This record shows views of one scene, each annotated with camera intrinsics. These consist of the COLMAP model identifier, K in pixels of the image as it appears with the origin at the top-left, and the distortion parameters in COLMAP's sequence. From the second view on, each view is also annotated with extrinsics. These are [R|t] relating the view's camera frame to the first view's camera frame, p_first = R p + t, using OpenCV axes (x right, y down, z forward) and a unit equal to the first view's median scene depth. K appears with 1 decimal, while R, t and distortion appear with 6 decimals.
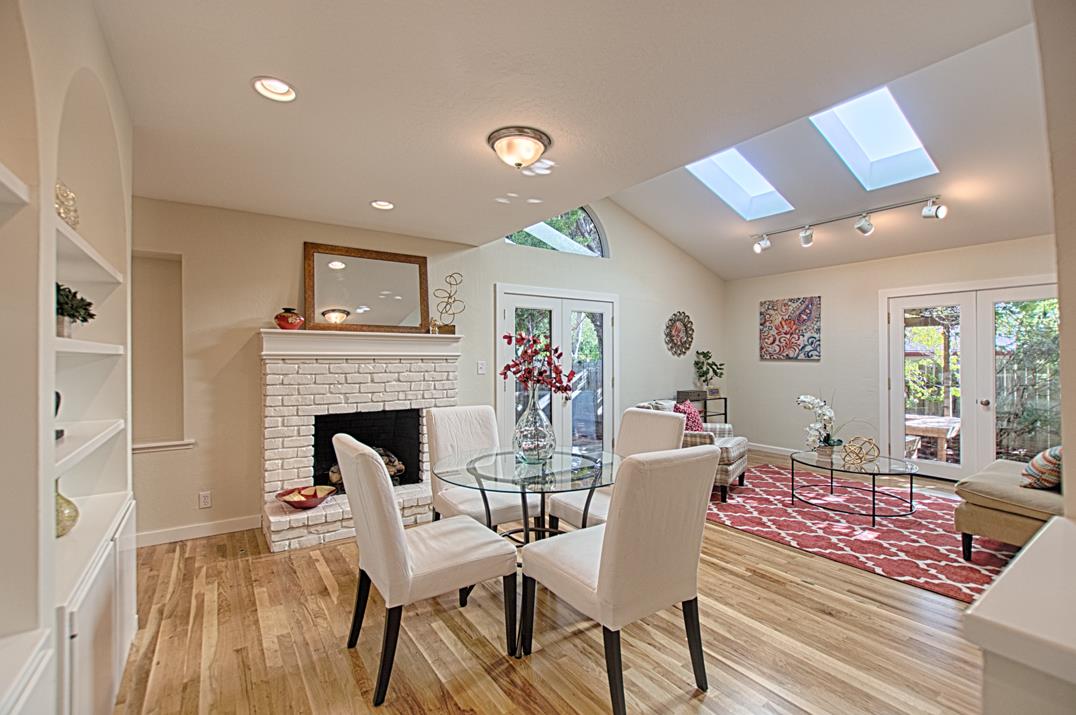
lens RADIAL K [[472.4, 0, 545.2], [0, 472.4, 355.8], [0, 0, 1]] dist [-0.028370, 0.000375]
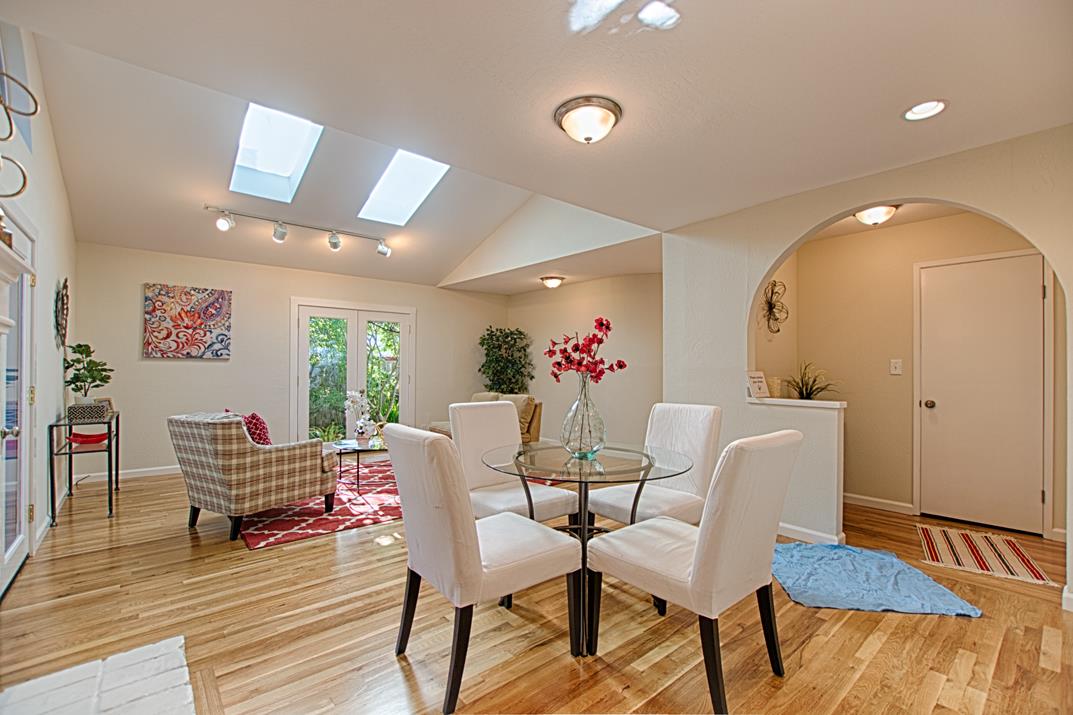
lens RADIAL K [[465.3, 0, 535.1], [0, 465.3, 362.6], [0, 0, 1]] dist [-0.017062, 0.000253]
pose [[-0.093387, 0.011301, 0.995566, -0.381917], [-0.006602, 0.999907, -0.011969, 0.021681], [-0.995608, -0.007691, -0.093303, 0.471542]]
